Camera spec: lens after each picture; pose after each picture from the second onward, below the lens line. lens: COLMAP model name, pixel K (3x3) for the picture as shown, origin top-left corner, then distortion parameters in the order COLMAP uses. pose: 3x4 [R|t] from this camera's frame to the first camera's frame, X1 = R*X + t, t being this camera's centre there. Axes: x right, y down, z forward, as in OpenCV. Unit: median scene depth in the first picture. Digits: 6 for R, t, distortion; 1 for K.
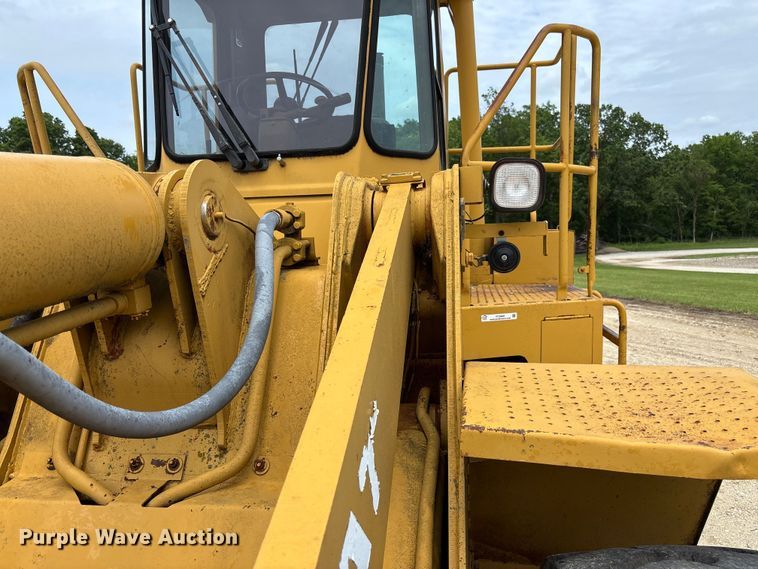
lens RADIAL K [[575.1, 0, 379.8], [0, 575.1, 289.2], [0, 0, 1]] dist [0.013875, 0.004171]
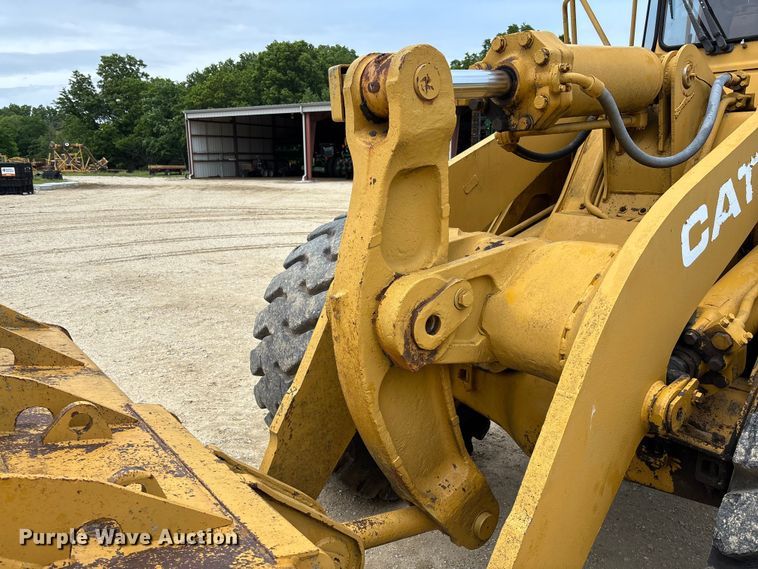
lens RADIAL K [[574.5, 0, 380.8], [0, 574.5, 287.0], [0, 0, 1]] dist [0.054647, -0.060913]
pose [[0.745653, 0.183316, -0.640622, 0.247417], [-0.087620, 0.980039, 0.178456, 0.244453], [0.660548, -0.076935, 0.746831, -0.927586]]
